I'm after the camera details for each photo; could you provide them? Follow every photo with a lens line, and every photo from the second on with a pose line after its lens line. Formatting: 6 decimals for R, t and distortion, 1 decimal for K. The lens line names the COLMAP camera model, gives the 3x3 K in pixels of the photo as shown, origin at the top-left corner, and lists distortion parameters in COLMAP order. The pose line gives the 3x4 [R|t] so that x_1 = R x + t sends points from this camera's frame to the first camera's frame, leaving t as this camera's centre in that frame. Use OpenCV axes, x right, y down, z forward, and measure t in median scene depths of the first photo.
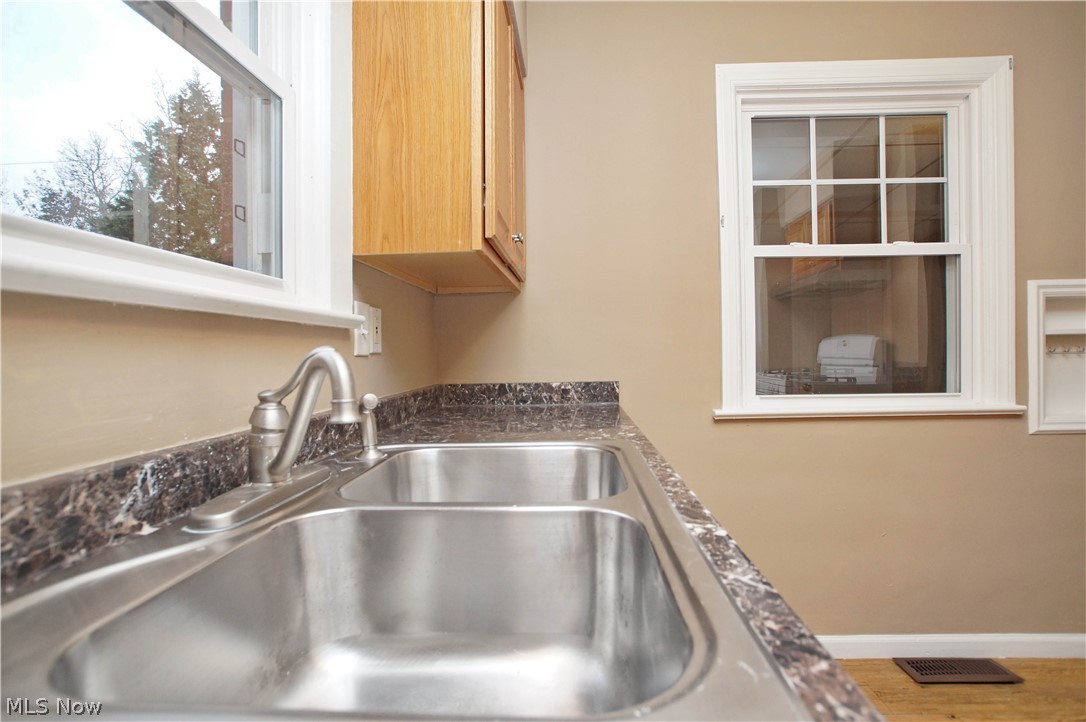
lens RADIAL K [[524.2, 0, 548.2], [0, 524.2, 361.2], [0, 0, 1]] dist [-0.065656, 0.029687]
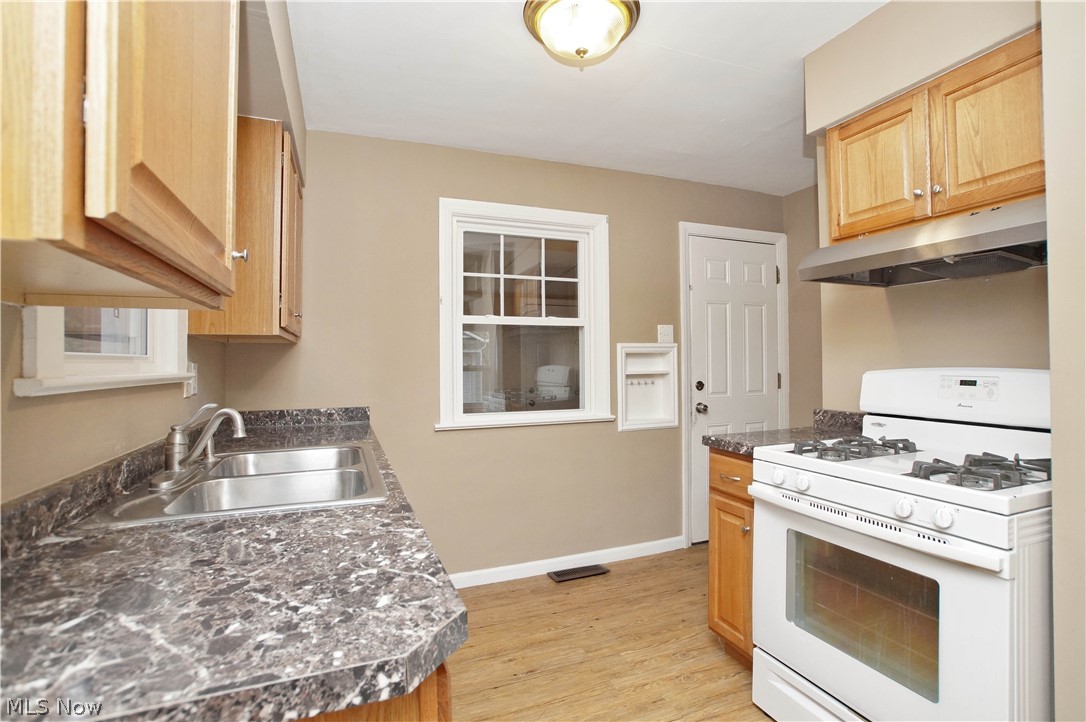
lens RADIAL K [[524.2, 0, 548.2], [0, 524.2, 361.2], [0, 0, 1]] dist [-0.065656, 0.029687]
pose [[0.907915, 0.010490, 0.419023, -0.022055], [-0.000082, 0.999691, -0.024850, -0.053222], [-0.419154, 0.022527, 0.907636, -0.533702]]
